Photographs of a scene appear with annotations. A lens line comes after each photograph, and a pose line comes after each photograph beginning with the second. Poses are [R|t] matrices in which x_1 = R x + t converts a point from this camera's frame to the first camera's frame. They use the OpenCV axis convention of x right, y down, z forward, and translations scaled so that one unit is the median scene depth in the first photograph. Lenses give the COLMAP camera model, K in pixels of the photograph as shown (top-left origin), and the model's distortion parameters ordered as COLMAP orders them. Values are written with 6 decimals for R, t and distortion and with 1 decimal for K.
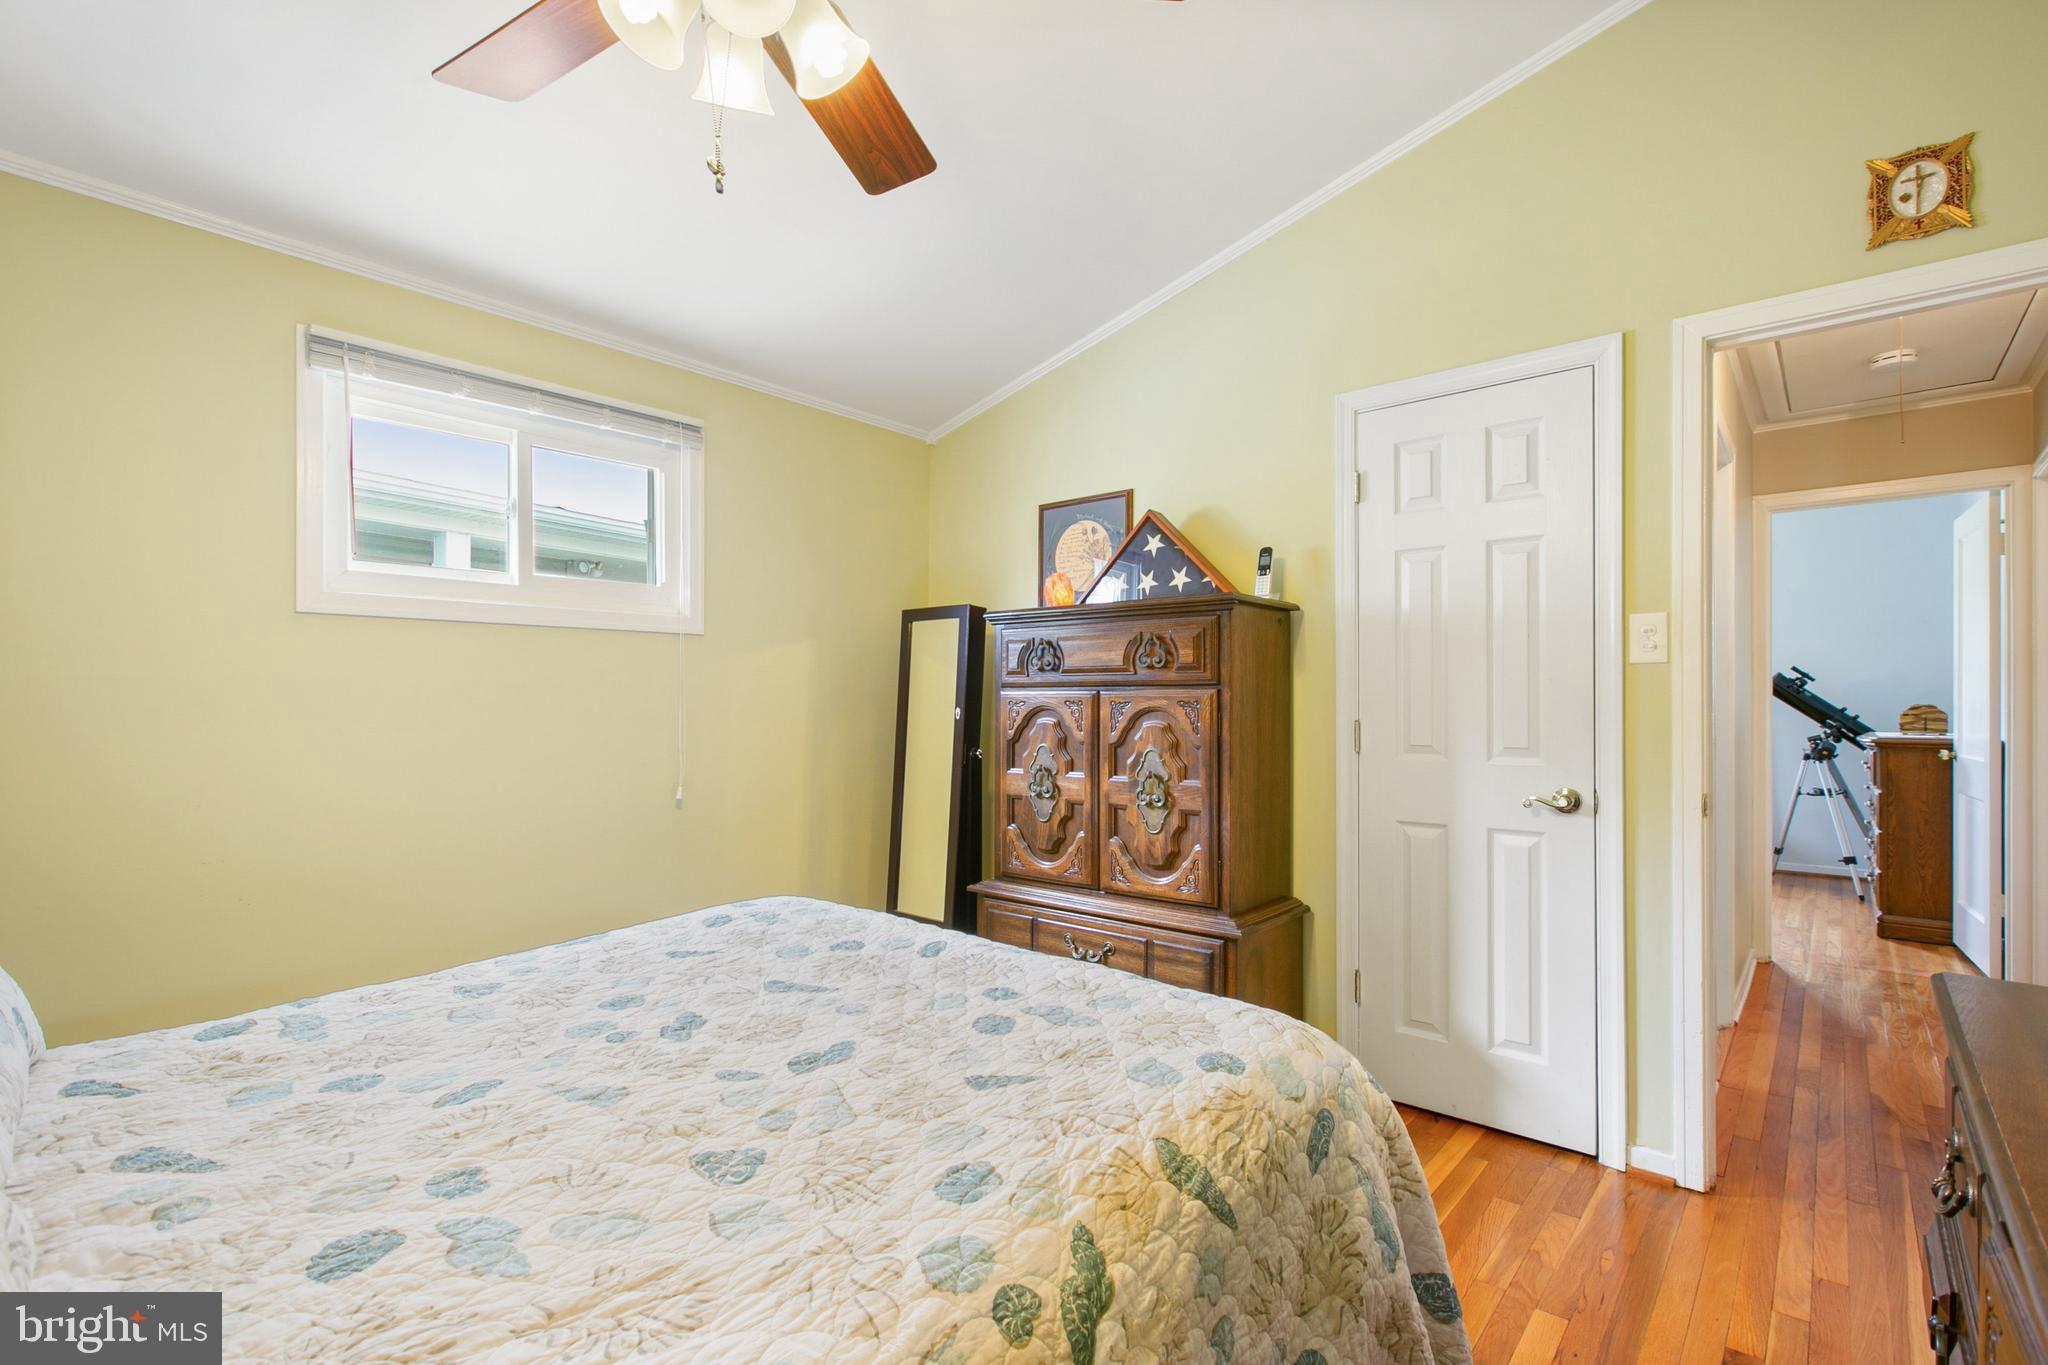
lens RADIAL K [[939.6, 0, 1017.6], [0, 939.6, 692.2], [0, 0, 1]] dist [0.000177, -0.000094]
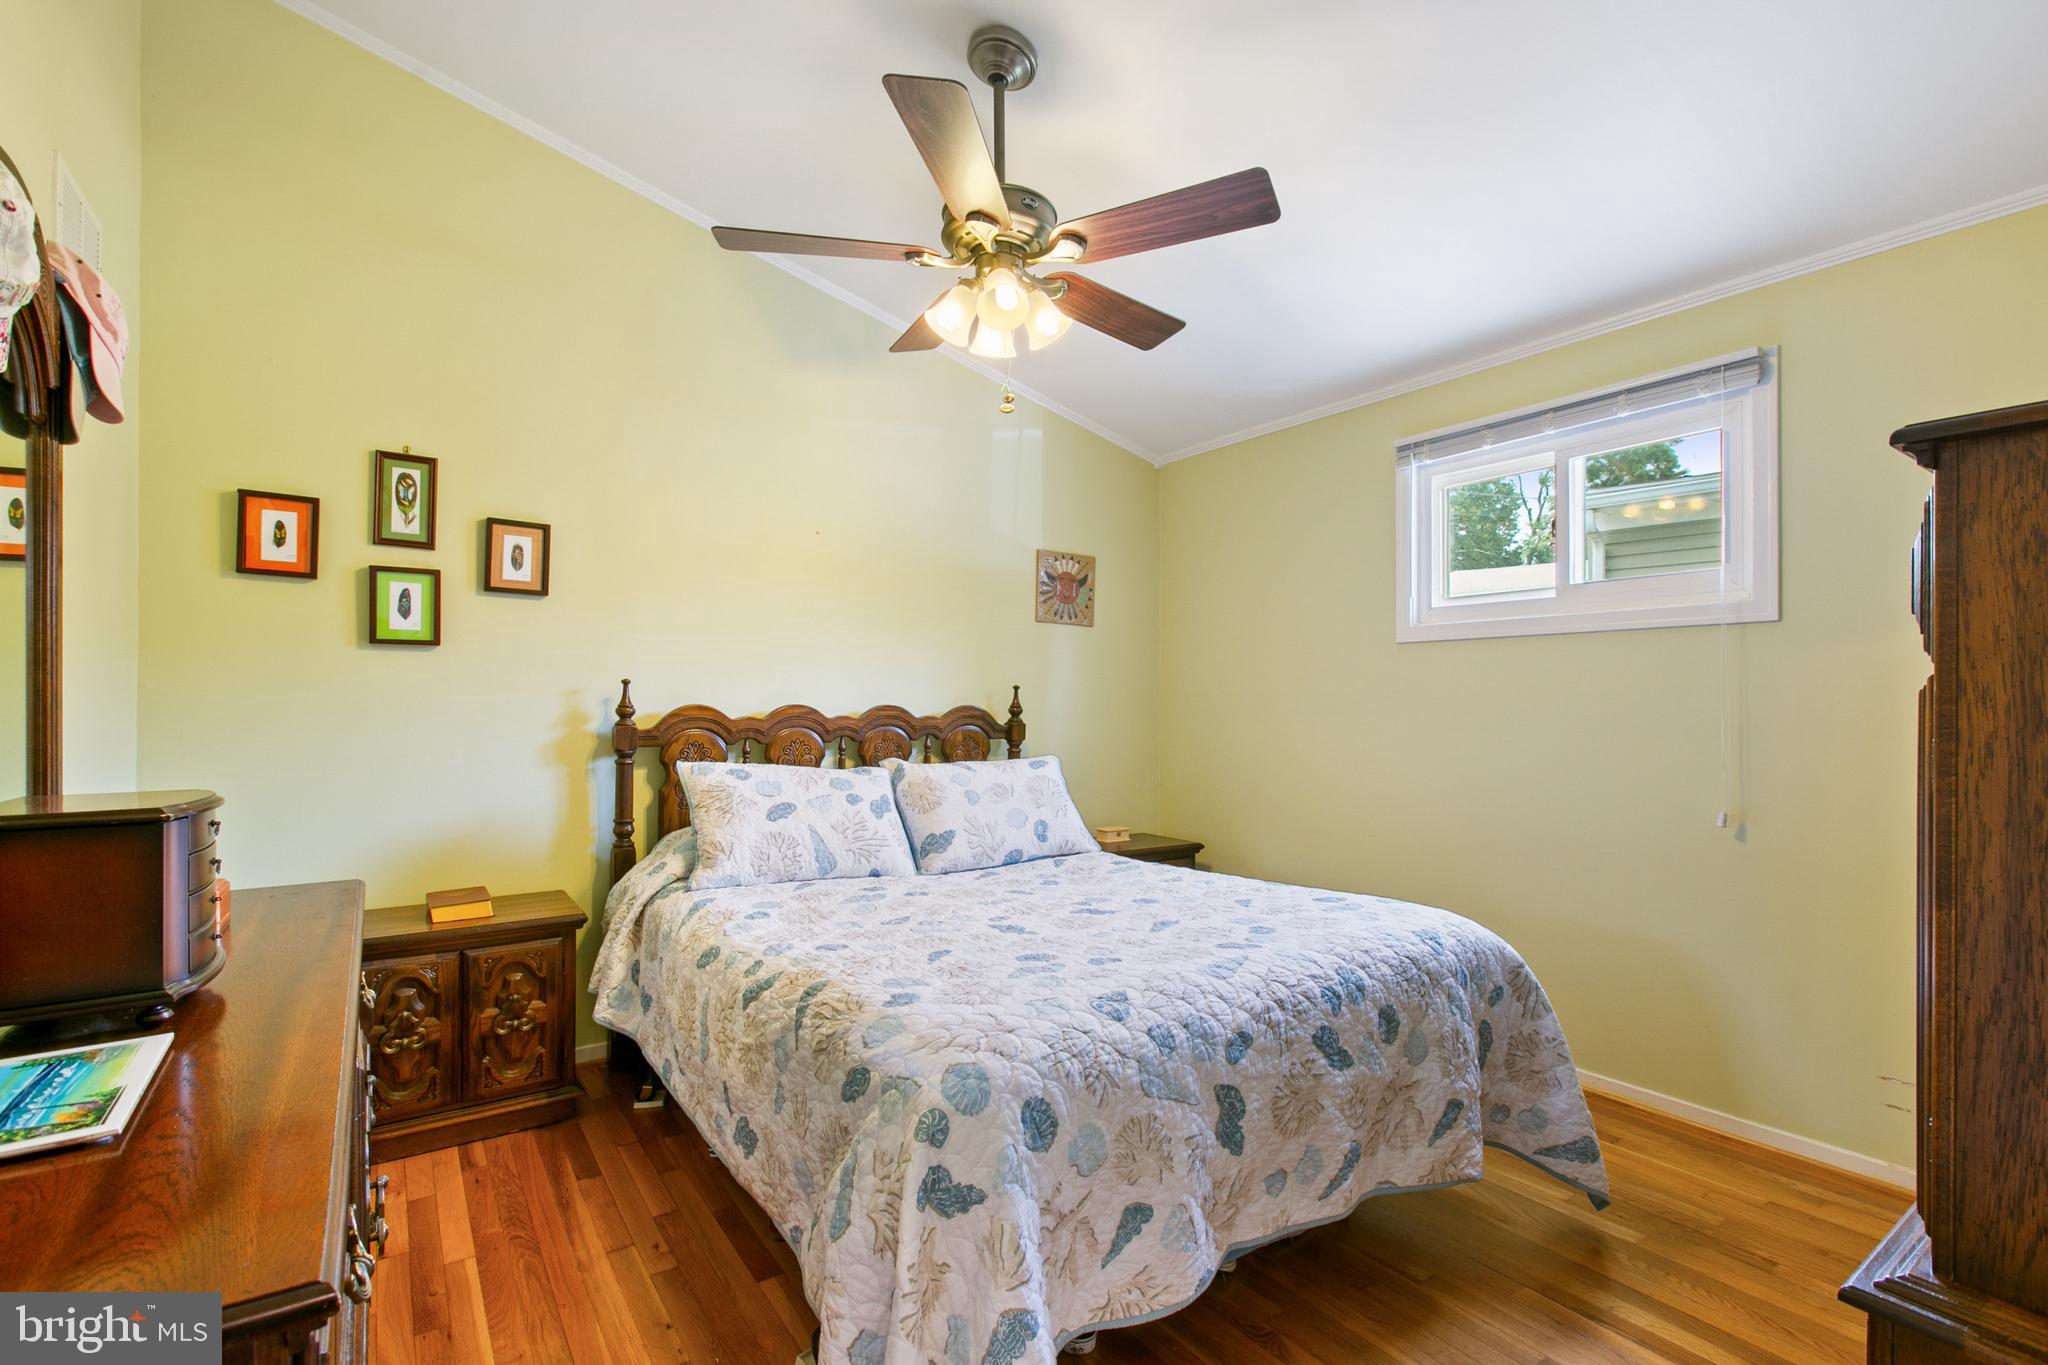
lens RADIAL K [[946.1, 0, 1043.0], [0, 946.1, 690.7], [0, 0, 1]] dist [0.002469, 0.000168]
pose [[-0.233991, -0.012073, -0.972164, 1.128255], [0.006360, 0.999882, -0.013948, 0.006226], [0.972218, -0.009447, -0.233887, 1.201481]]
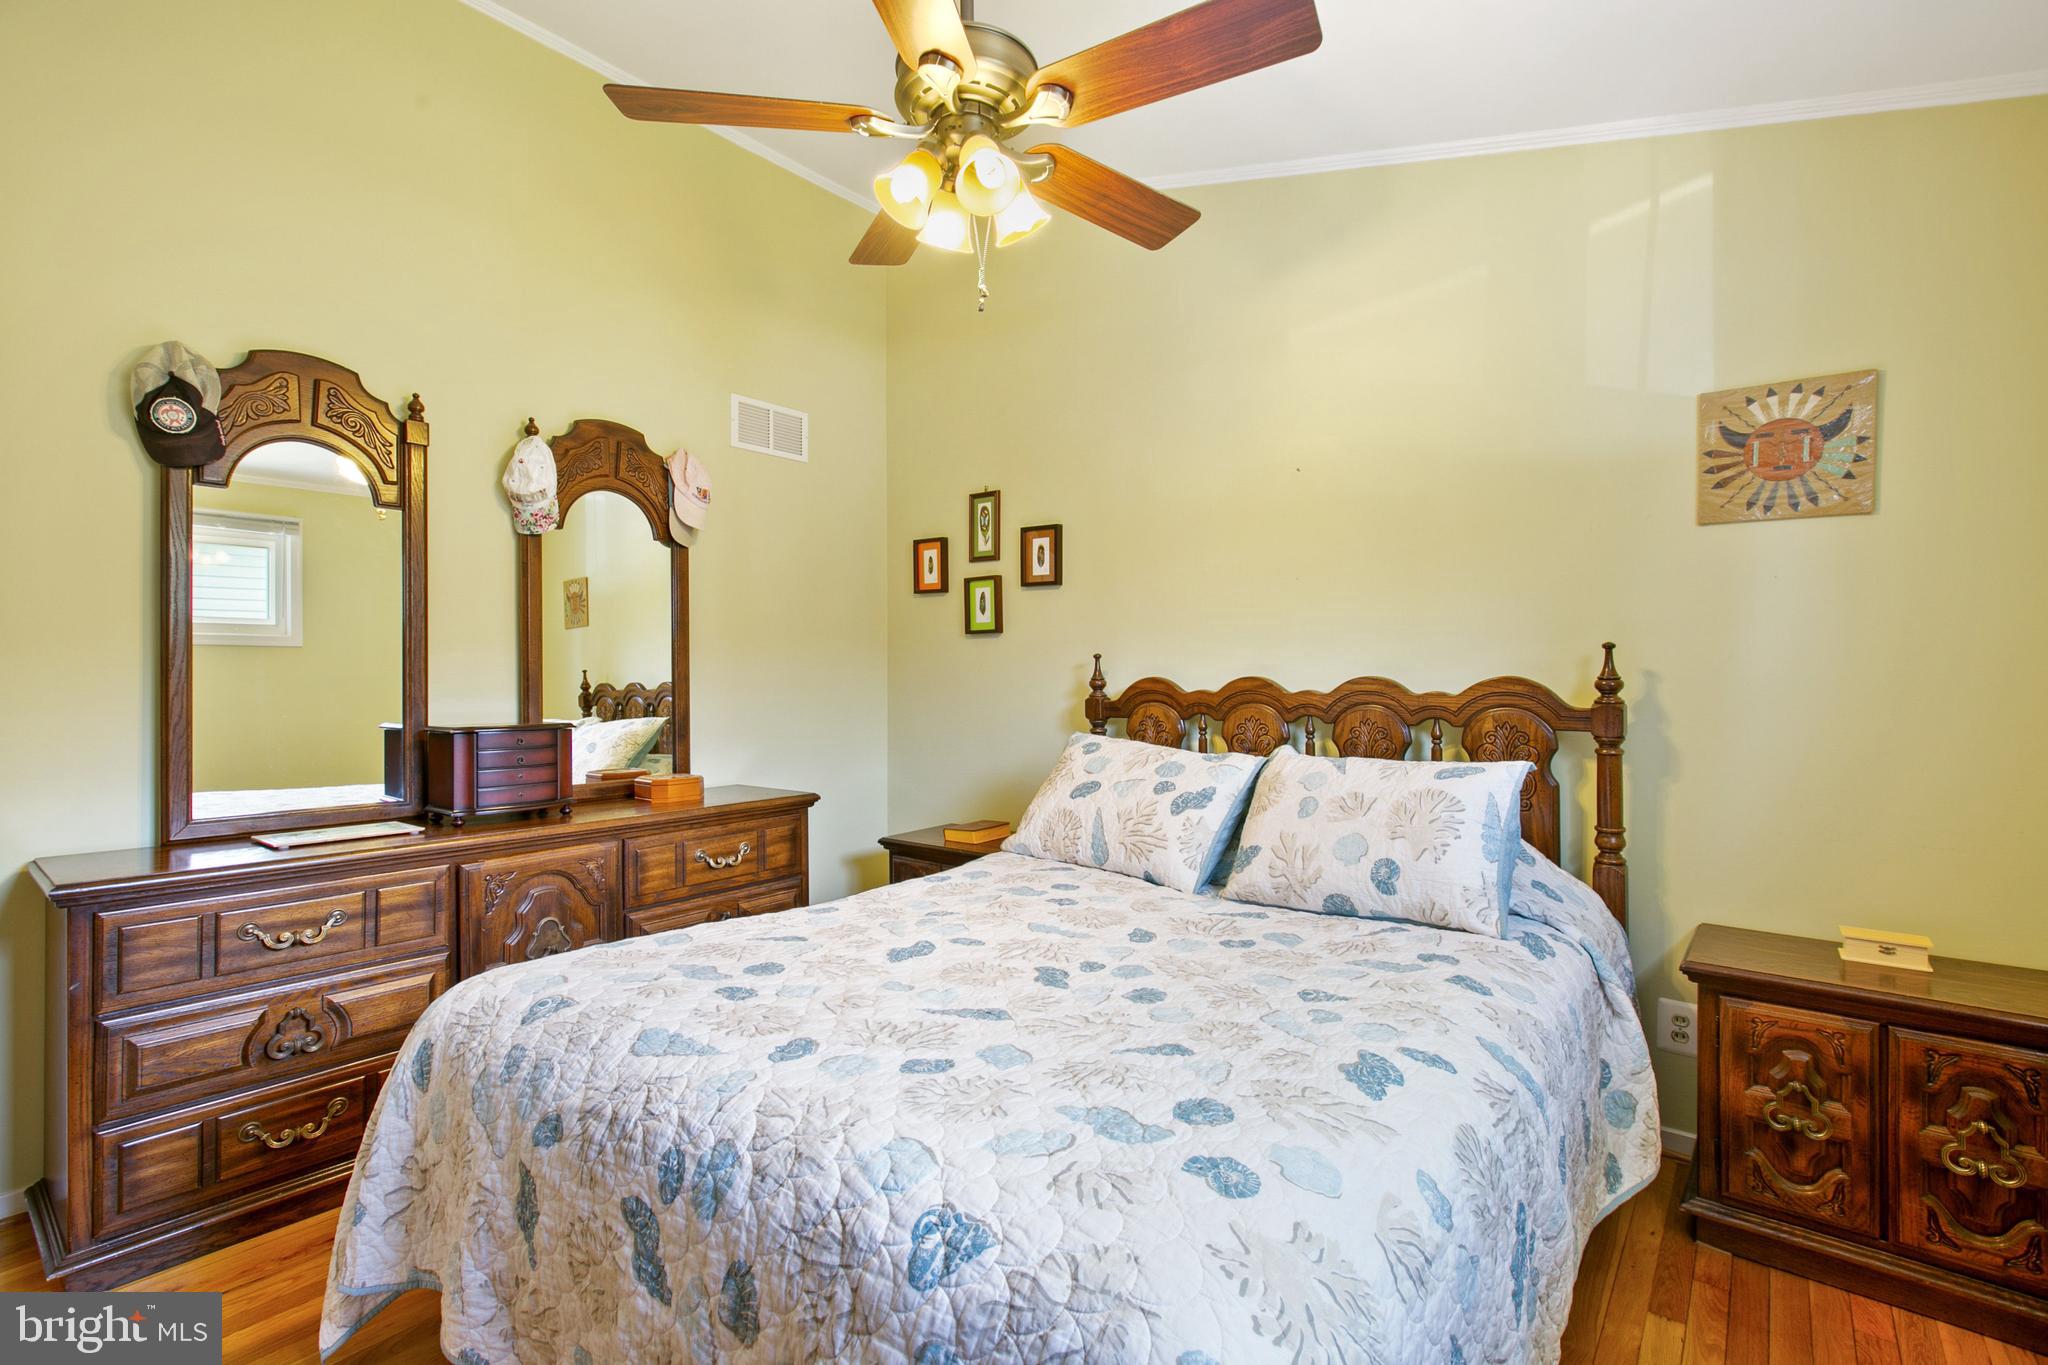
lens RADIAL K [[922.1, 0, 1020.0], [0, 922.1, 674.6], [0, 0, 1]] dist [-0.000297, -0.000222]
pose [[-0.999337, 0.003819, -0.036218, -0.262434], [0.004294, 0.999906, -0.013044, 0.020889], [0.036164, -0.013190, -0.999259, 1.920301]]
